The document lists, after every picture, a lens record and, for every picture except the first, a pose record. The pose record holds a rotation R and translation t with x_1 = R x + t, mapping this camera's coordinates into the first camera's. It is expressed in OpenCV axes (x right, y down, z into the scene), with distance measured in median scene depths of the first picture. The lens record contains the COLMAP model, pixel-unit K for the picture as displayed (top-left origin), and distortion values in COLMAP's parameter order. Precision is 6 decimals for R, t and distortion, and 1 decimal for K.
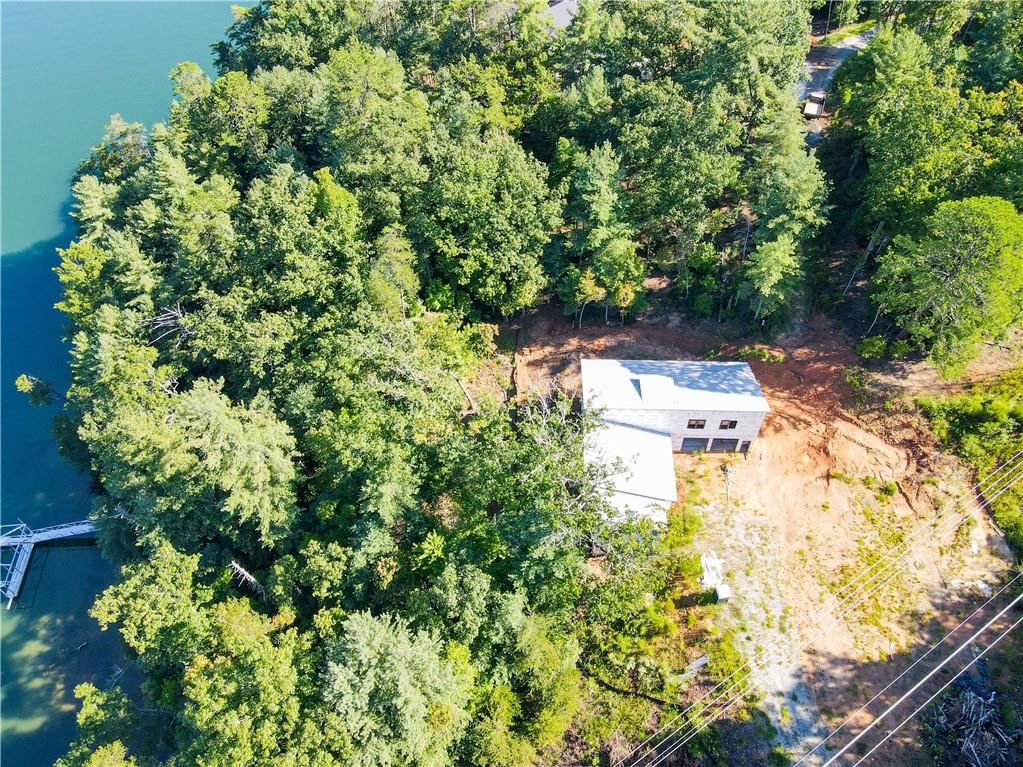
lens RADIAL K [[736.1, 0, 512.7], [0, 736.1, 365.2], [0, 0, 1]] dist [0.032893, 0.003642]
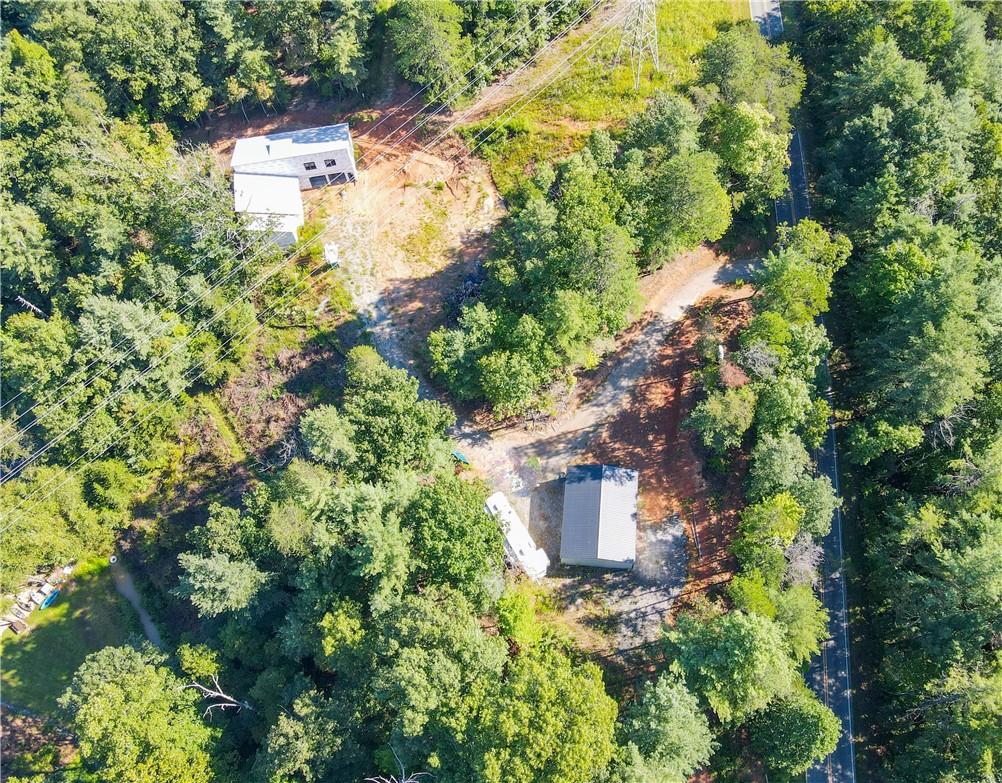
lens RADIAL K [[752.7, 0, 501.5], [0, 752.7, 361.6], [0, 0, 1]] dist [0.026125, -0.004068]
pose [[0.972492, -0.206499, 0.107786, 0.379831], [0.181688, 0.962011, 0.203775, 0.223386], [-0.145771, -0.178586, 0.973066, -0.686988]]
